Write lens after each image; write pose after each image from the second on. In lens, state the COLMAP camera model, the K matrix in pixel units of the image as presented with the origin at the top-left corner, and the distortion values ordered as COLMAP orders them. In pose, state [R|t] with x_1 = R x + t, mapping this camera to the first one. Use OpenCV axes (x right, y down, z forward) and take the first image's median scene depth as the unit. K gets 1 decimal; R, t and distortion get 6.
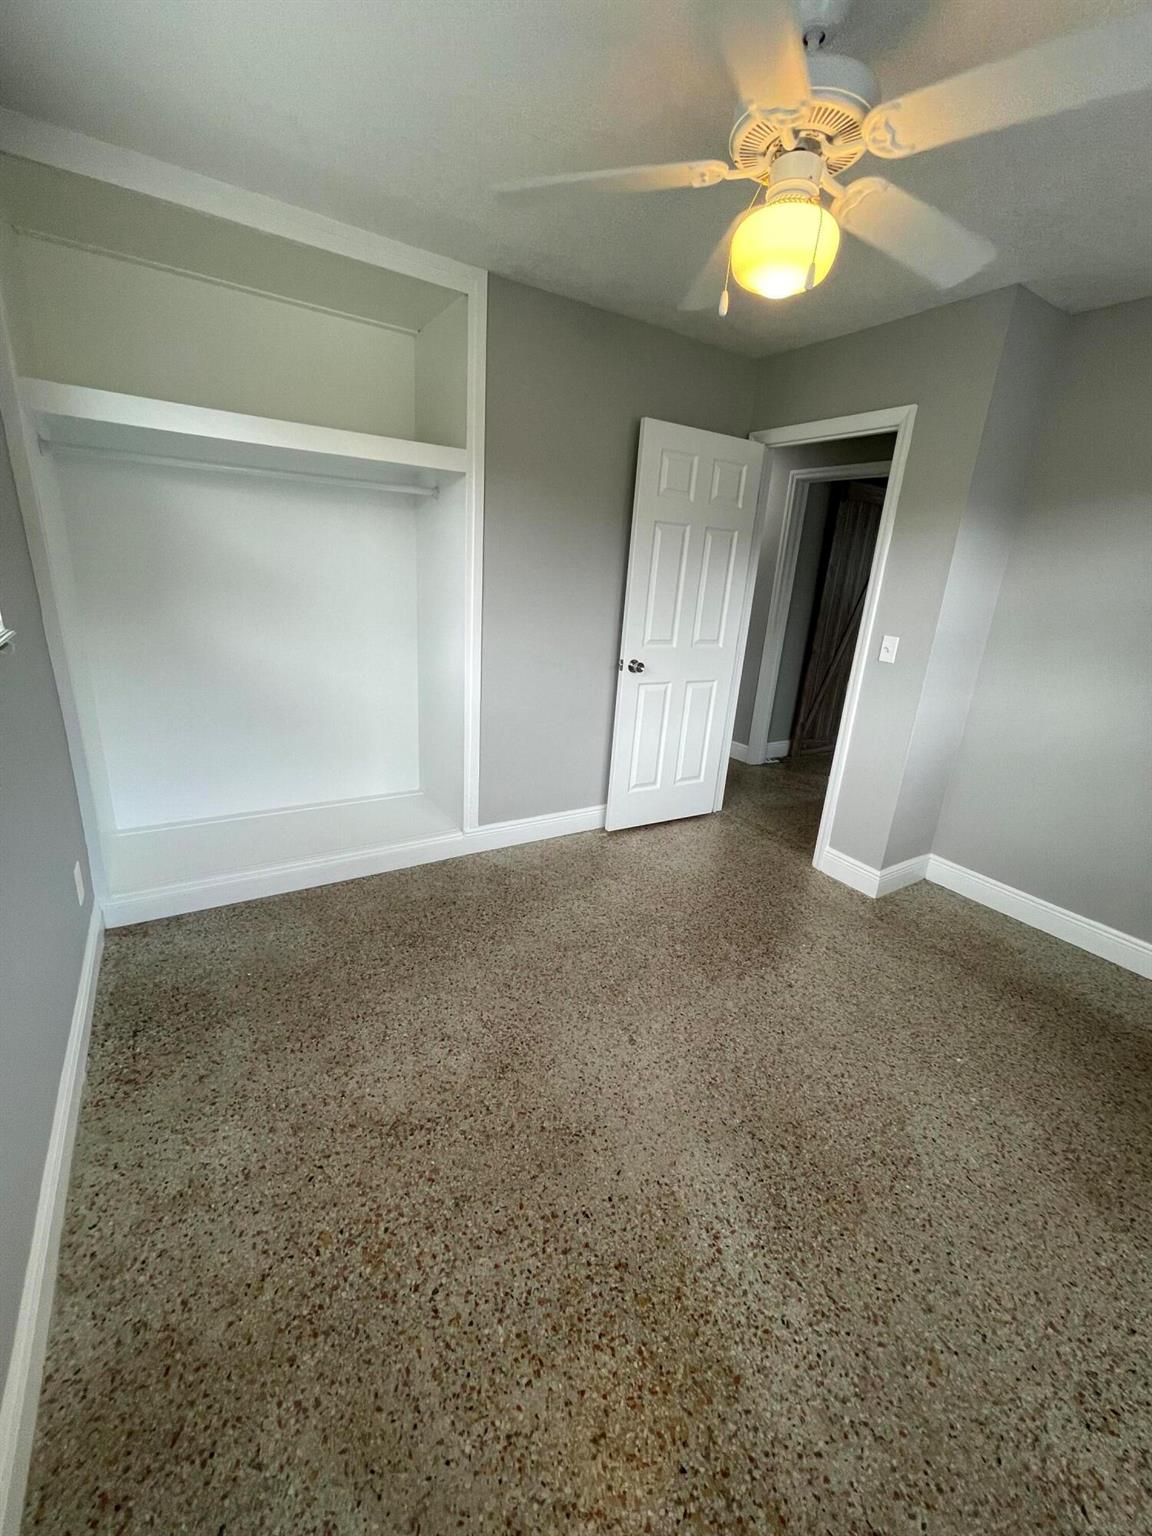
lens RADIAL K [[613.3, 0, 570.2], [0, 613.3, 761.1], [0, 0, 1]] dist [0.004814, -0.005136]
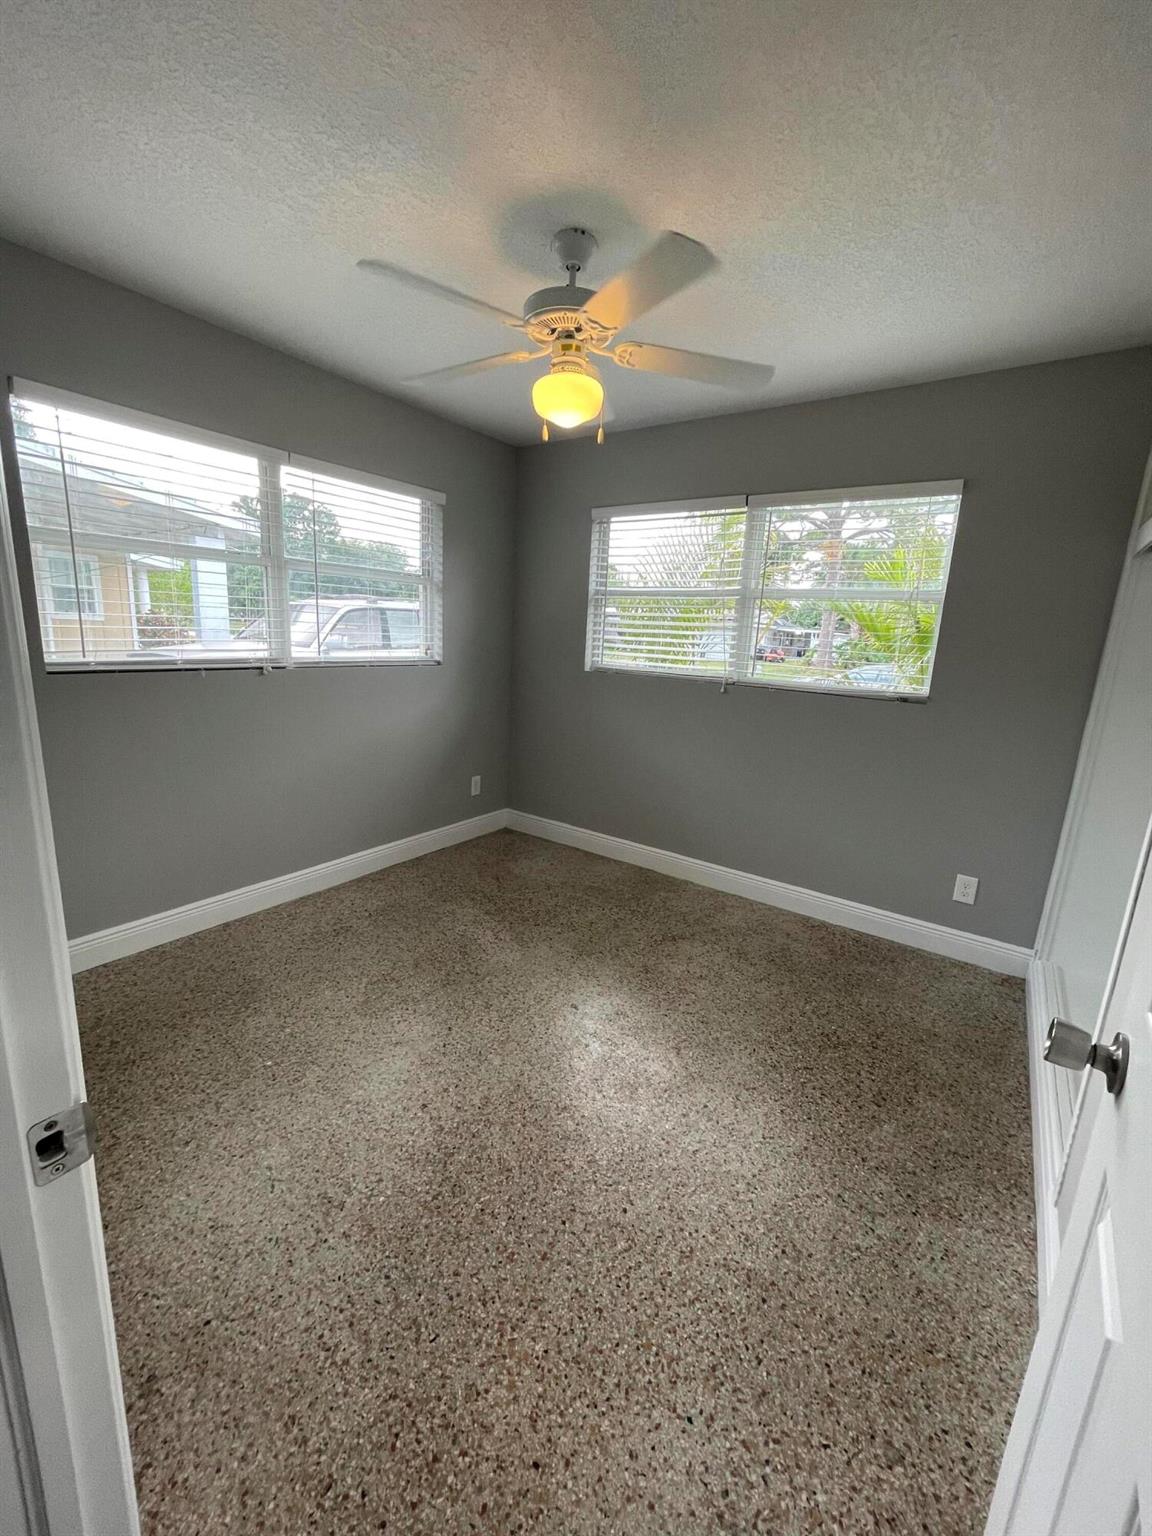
lens RADIAL K [[613.3, 0, 570.2], [0, 613.3, 761.1], [0, 0, 1]] dist [0.004814, -0.005136]
pose [[-0.917029, -0.026805, -0.397920, 0.702720], [-0.218627, 0.868255, 0.445350, -0.575594], [0.333558, 0.495394, -0.802074, 2.029722]]
